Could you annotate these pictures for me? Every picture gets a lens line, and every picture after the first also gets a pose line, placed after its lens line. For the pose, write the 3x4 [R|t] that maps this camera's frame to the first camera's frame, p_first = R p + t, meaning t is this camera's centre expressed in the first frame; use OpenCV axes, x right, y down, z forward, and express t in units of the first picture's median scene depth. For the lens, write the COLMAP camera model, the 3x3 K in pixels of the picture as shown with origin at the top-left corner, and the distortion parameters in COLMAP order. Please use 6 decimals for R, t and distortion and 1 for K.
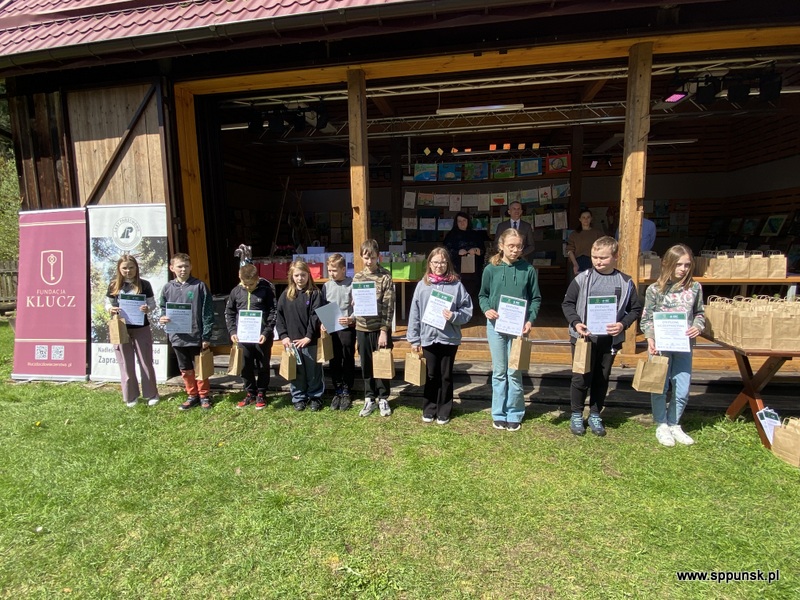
lens RADIAL K [[416.1, 0, 396.9], [0, 416.1, 297.5], [0, 0, 1]] dist [0.023920, -0.001027]
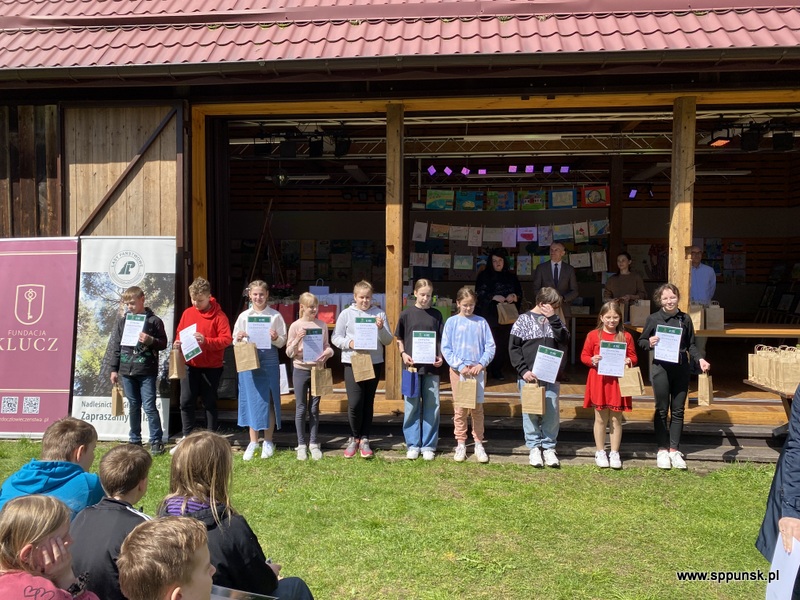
lens RADIAL K [[631.0, 0, 399.2], [0, 631.0, 305.2], [0, 0, 1]] dist [0.082218, -0.002223]
pose [[0.995080, 0.017919, 0.097442, -0.207839], [-0.009361, 0.996113, -0.087586, 0.033757], [-0.098633, 0.086243, 0.991380, -0.360019]]
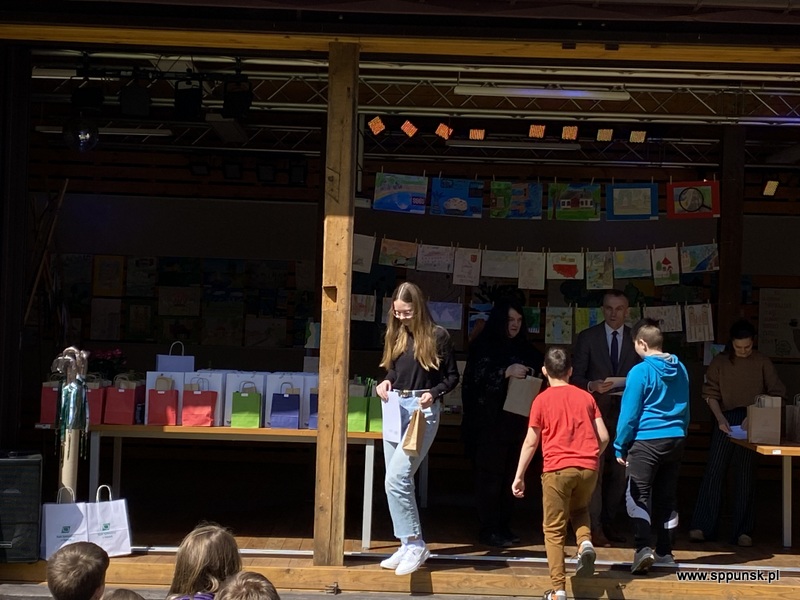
lens RADIAL K [[1587.1, 0, 400.0], [0, 1587.1, 300.0], [0, 0, 1]] dist [0.308002, 0.239520]
pose [[0.978932, 0.053435, 0.197071, -0.394214], [-0.022737, 0.987675, -0.154861, 0.100523], [-0.202917, 0.147117, 0.968081, -0.909226]]
